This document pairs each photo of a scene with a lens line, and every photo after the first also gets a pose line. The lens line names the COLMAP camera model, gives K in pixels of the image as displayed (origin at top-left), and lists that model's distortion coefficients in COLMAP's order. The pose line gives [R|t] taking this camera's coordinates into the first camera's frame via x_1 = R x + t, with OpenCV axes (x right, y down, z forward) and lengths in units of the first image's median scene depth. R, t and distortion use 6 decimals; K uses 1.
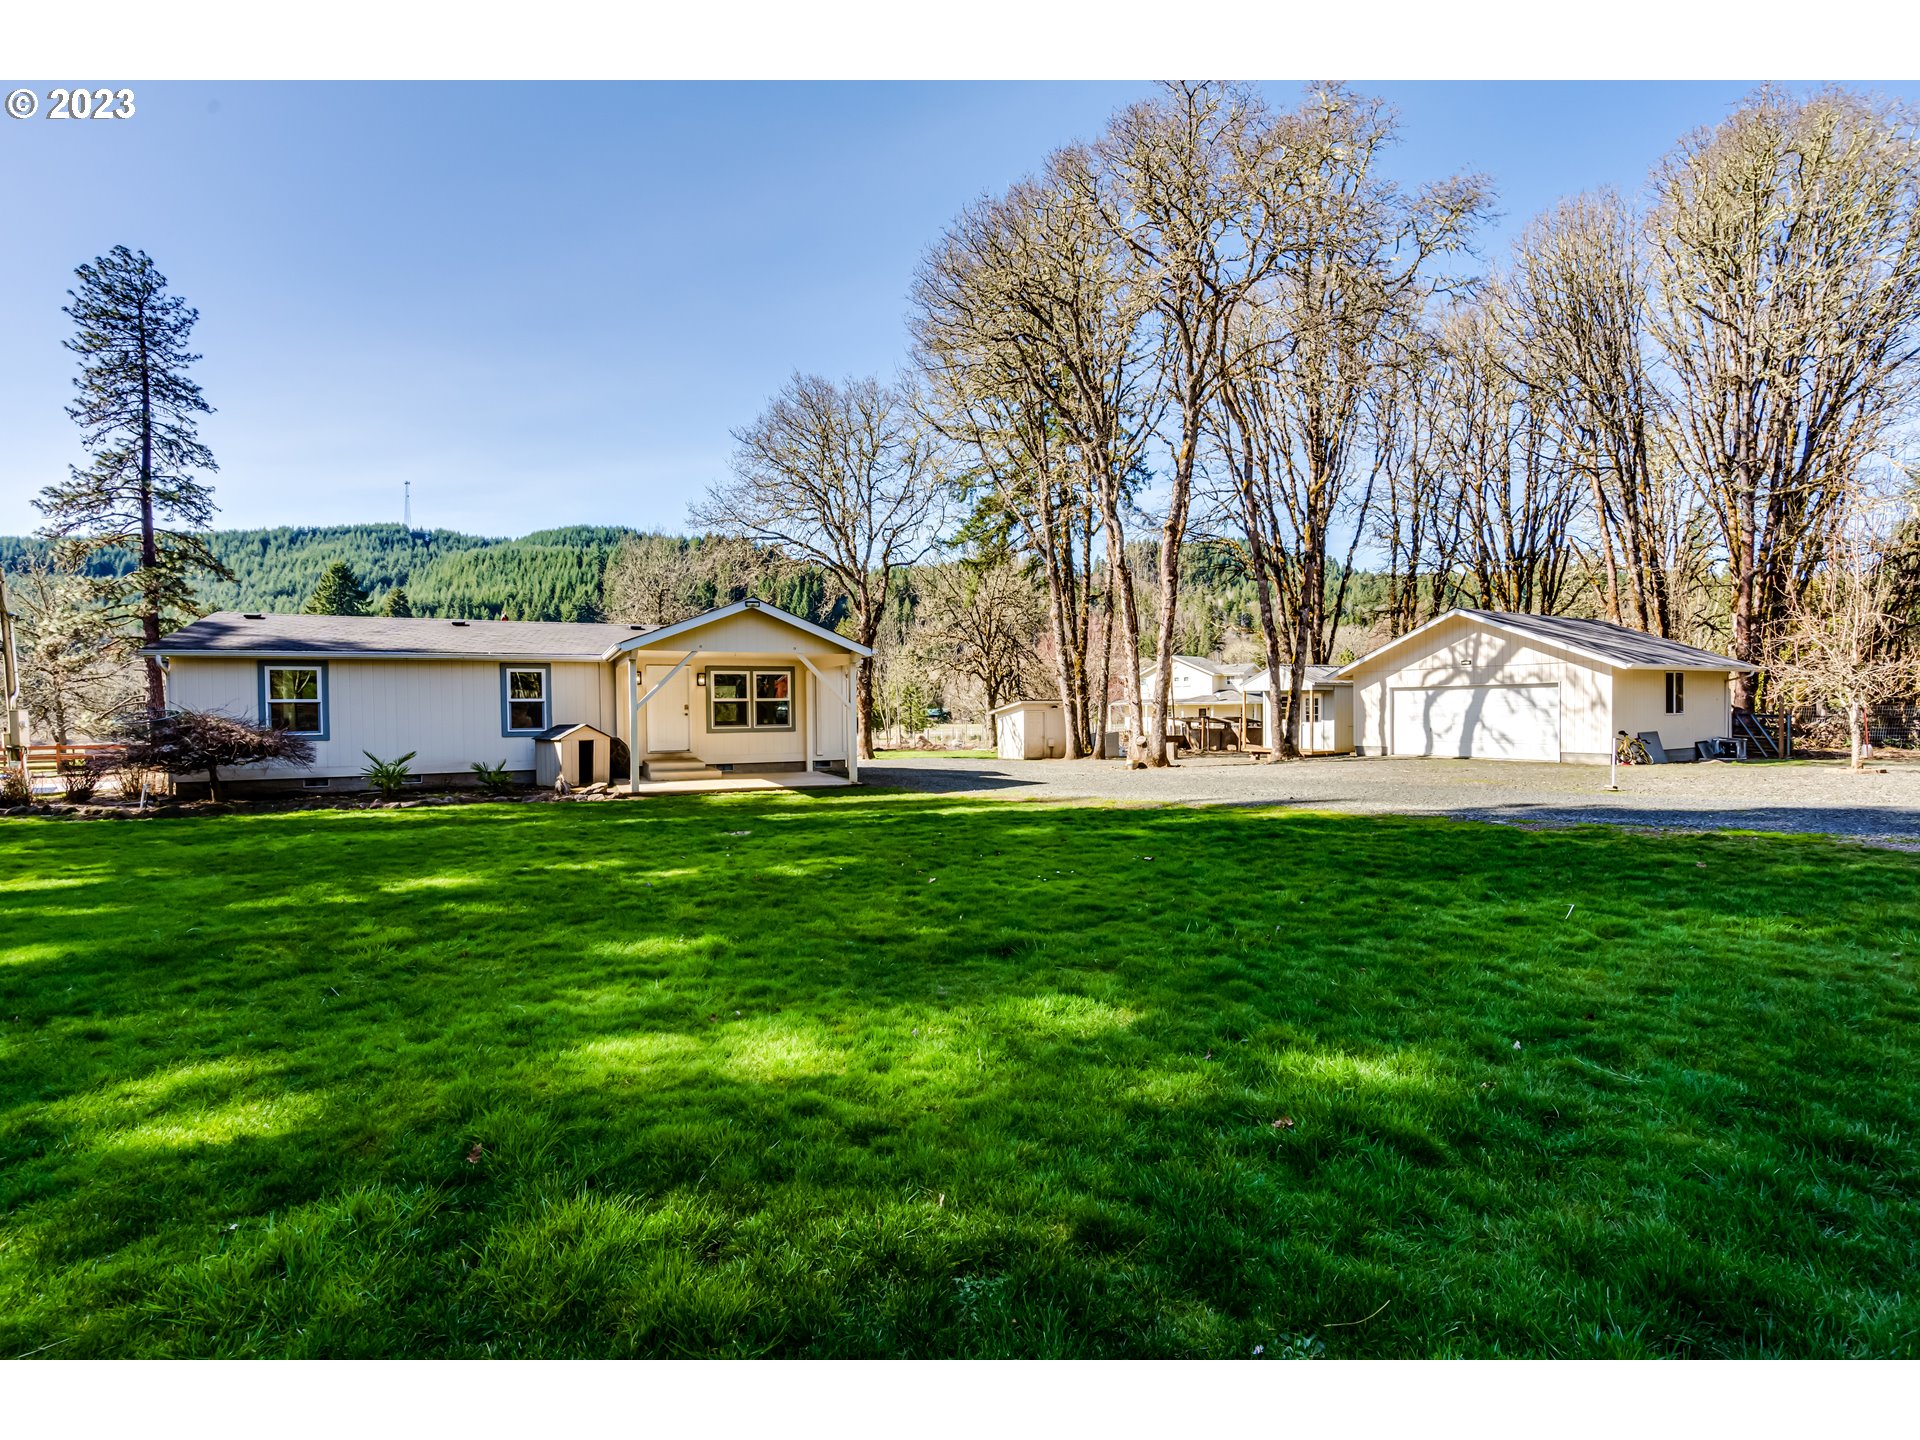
lens RADIAL K [[883.3, 0, 947.8], [0, 883.3, 724.8], [0, 0, 1]] dist [0.000332, 0.000042]
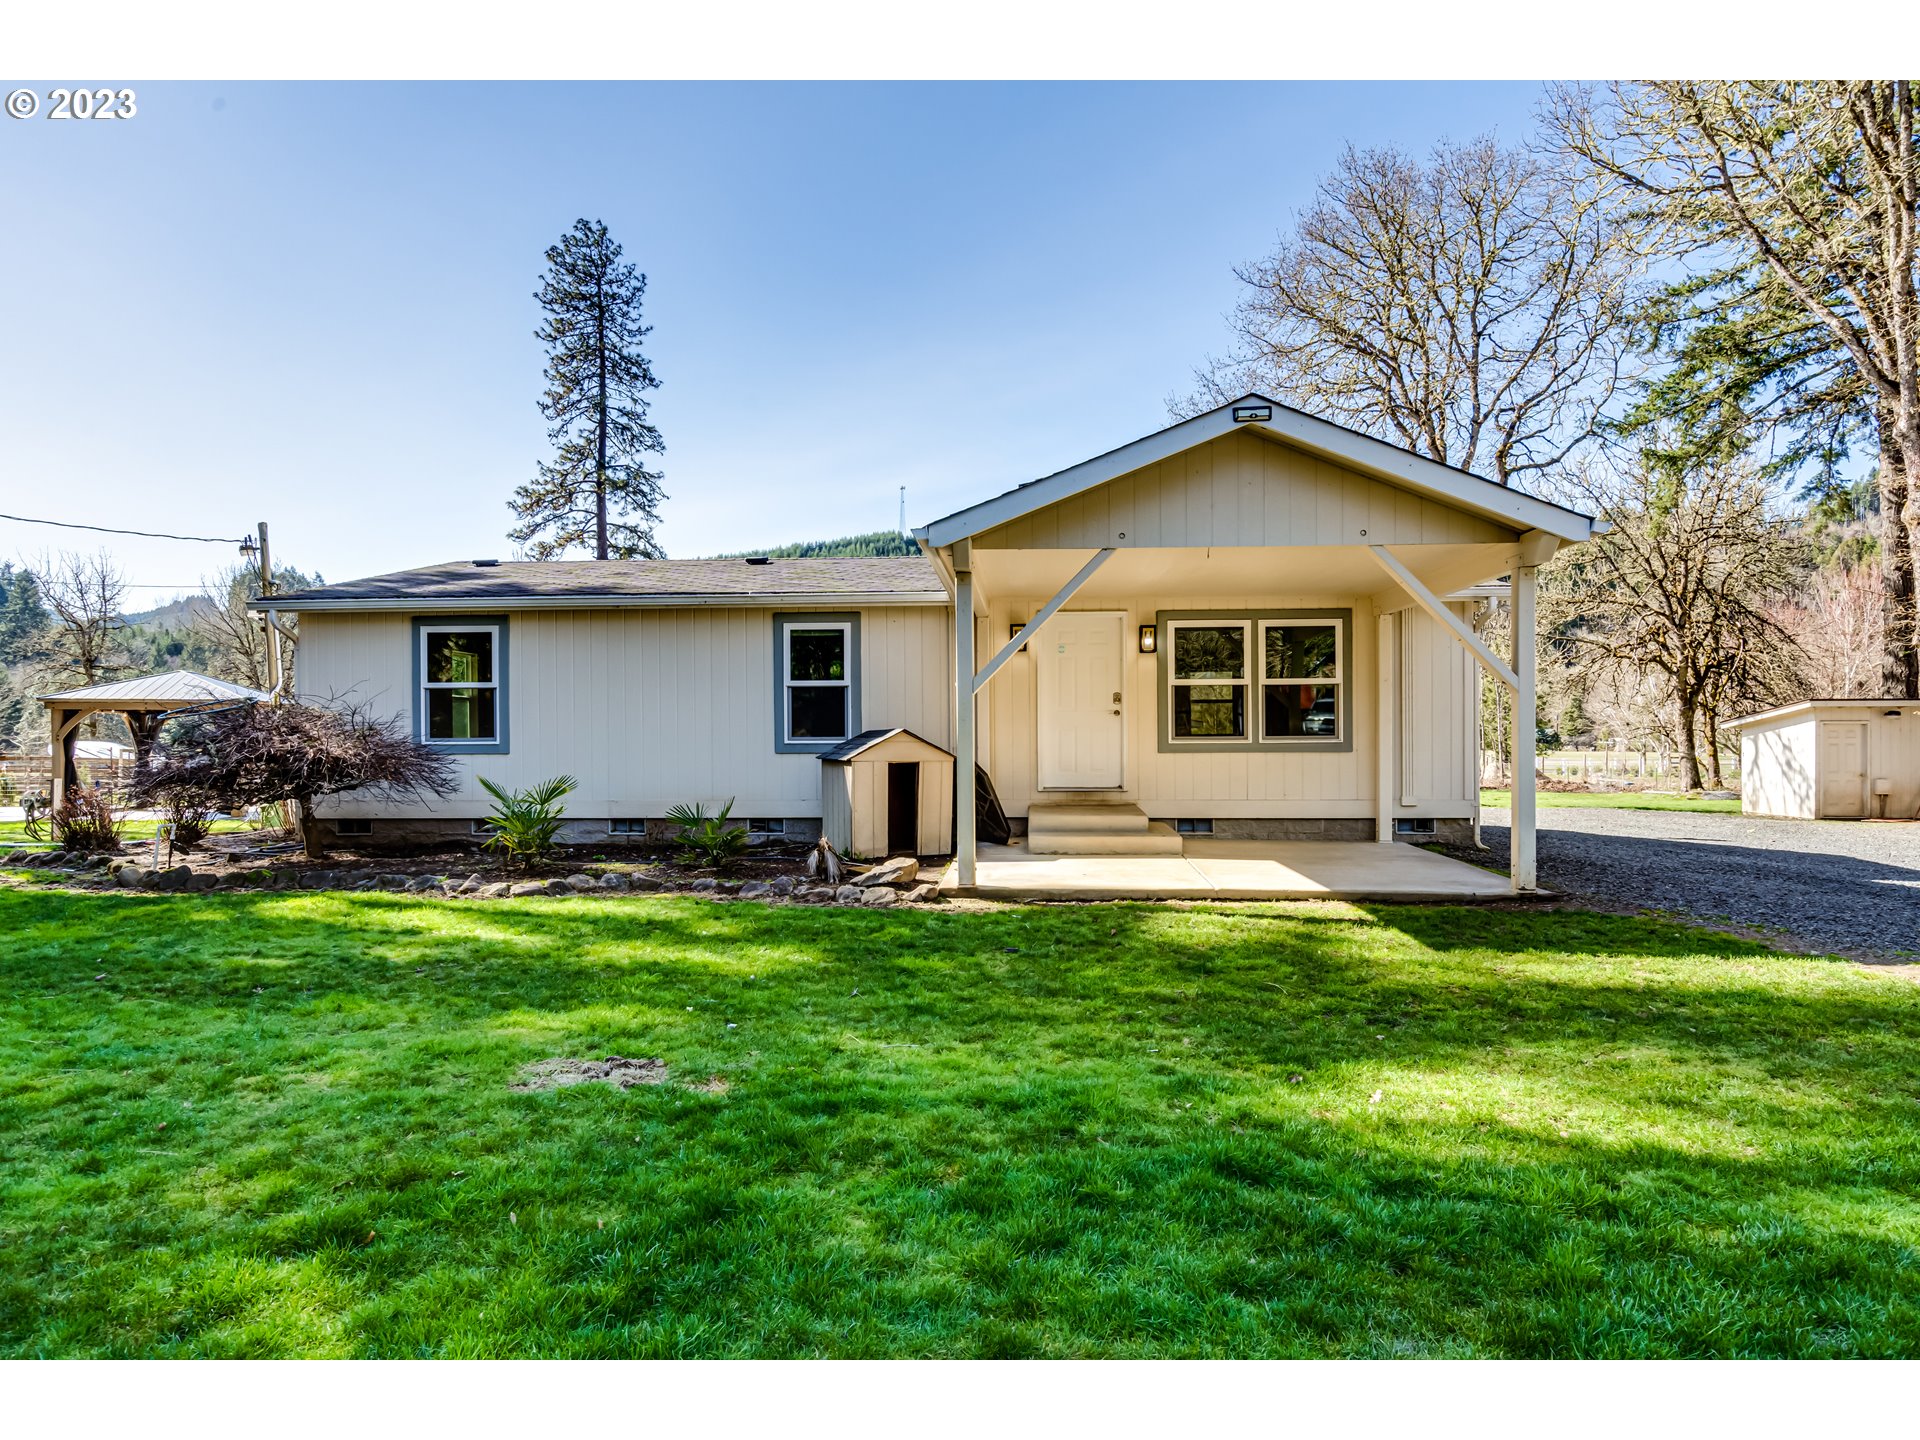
lens RADIAL K [[1091.9, 0, 976.8], [0, 1091.9, 748.2], [0, 0, 1]] dist [0.002745, 0.000351]
pose [[0.886862, 0.012088, -0.461877, -0.037140], [-0.012385, 0.999920, 0.002389, 0.002997], [0.461869, 0.003602, 0.886941, 0.182849]]
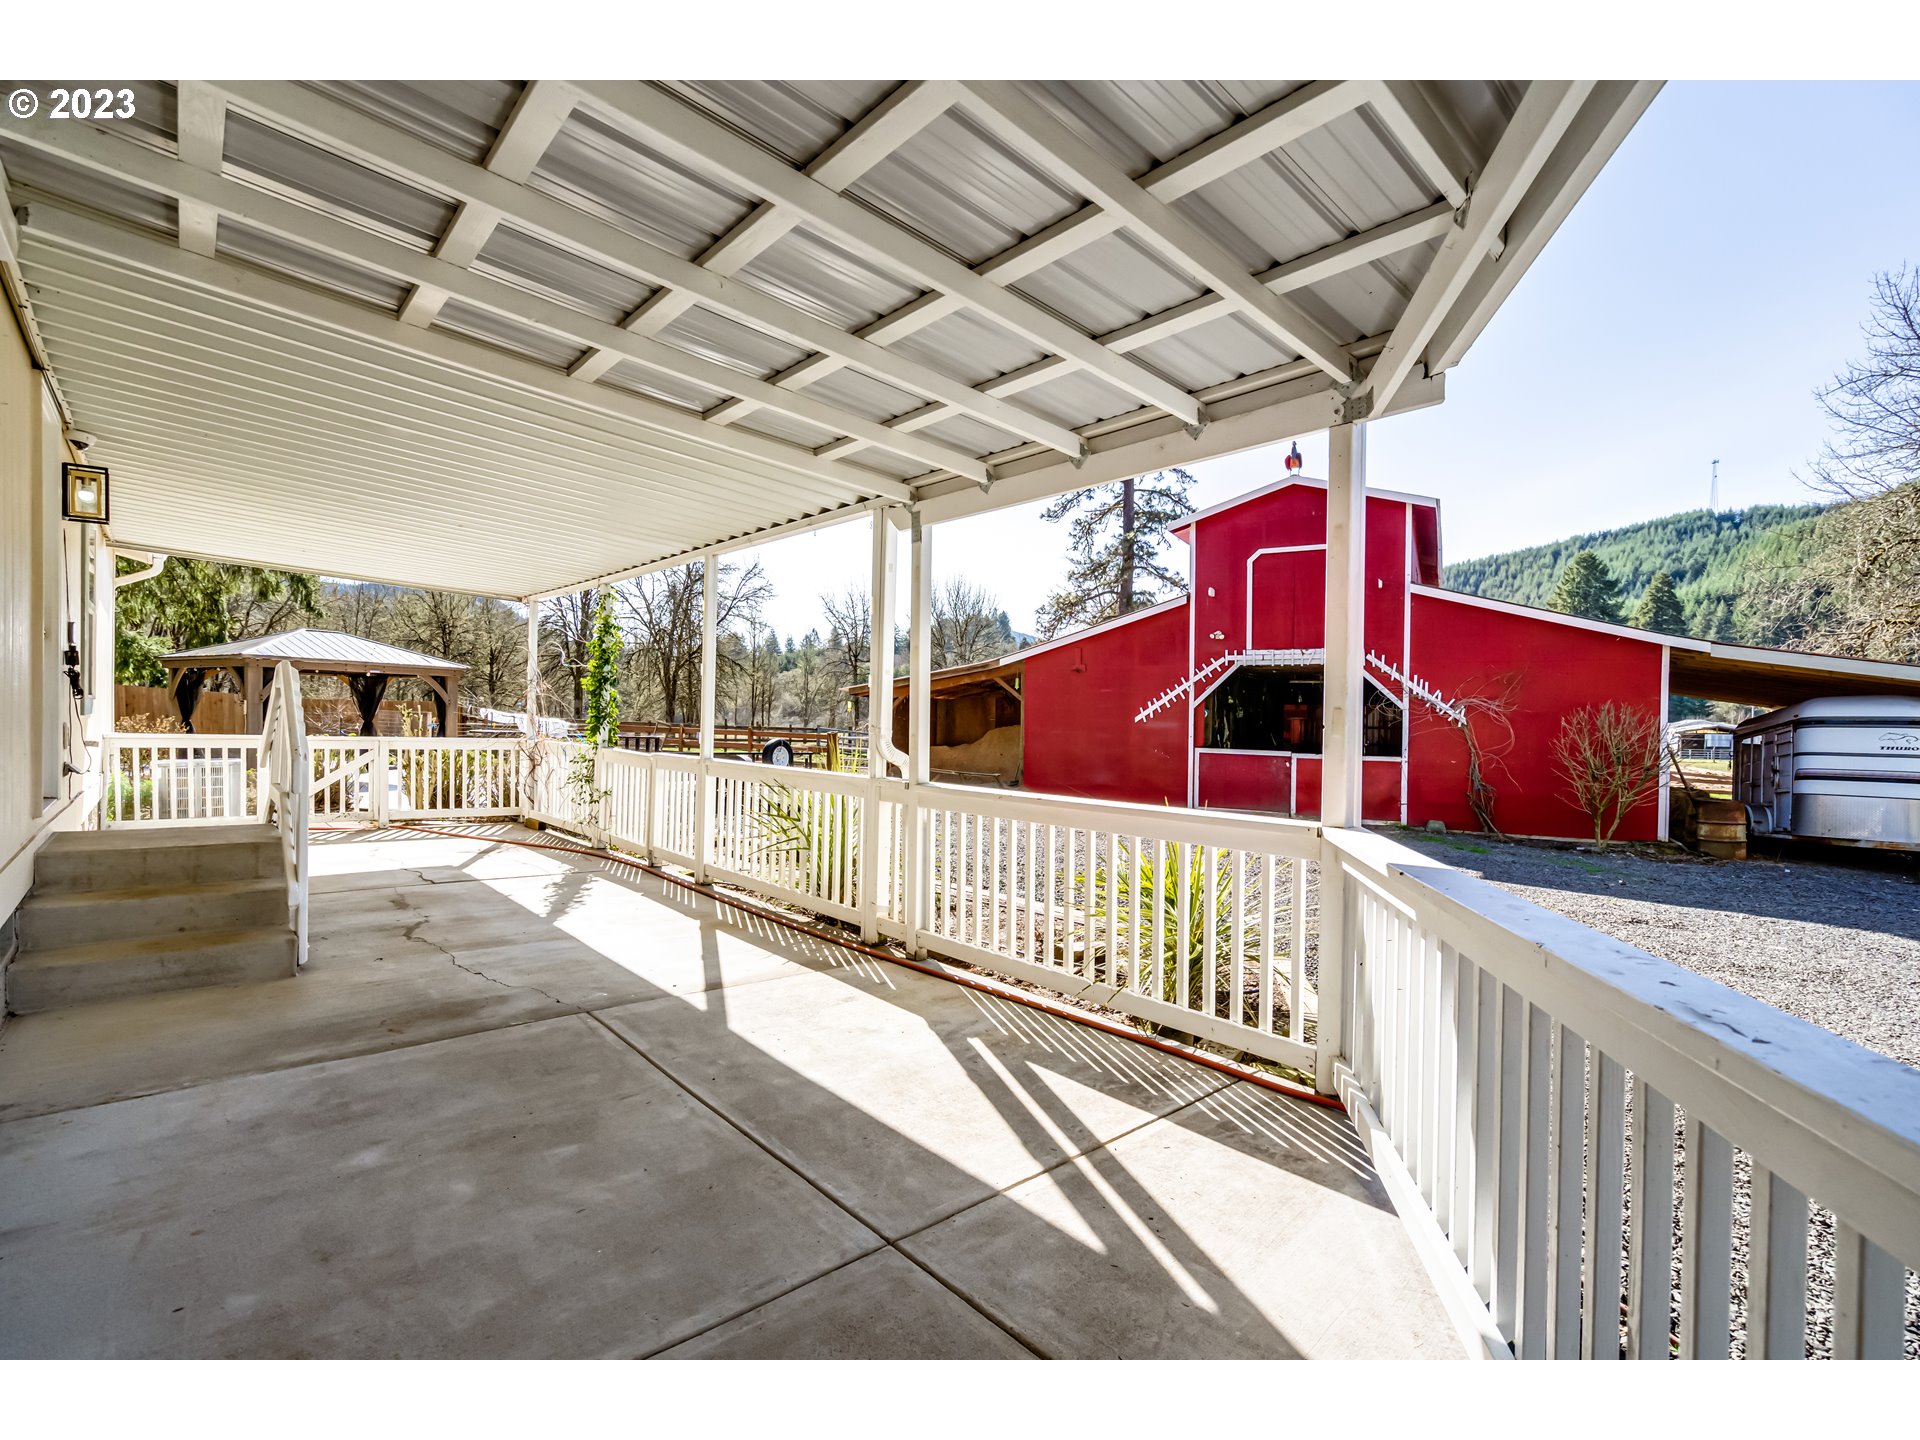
lens RADIAL K [[857.5, 0, 949.1], [0, 857.5, 726.6], [0, 0, 1]] dist [-0.003221, -0.000016]
pose [[0.290070, 0.029898, -0.956538, -0.140370], [-0.033045, 0.999229, 0.021212, -0.000639], [0.956435, 0.025456, 0.290834, 0.606541]]
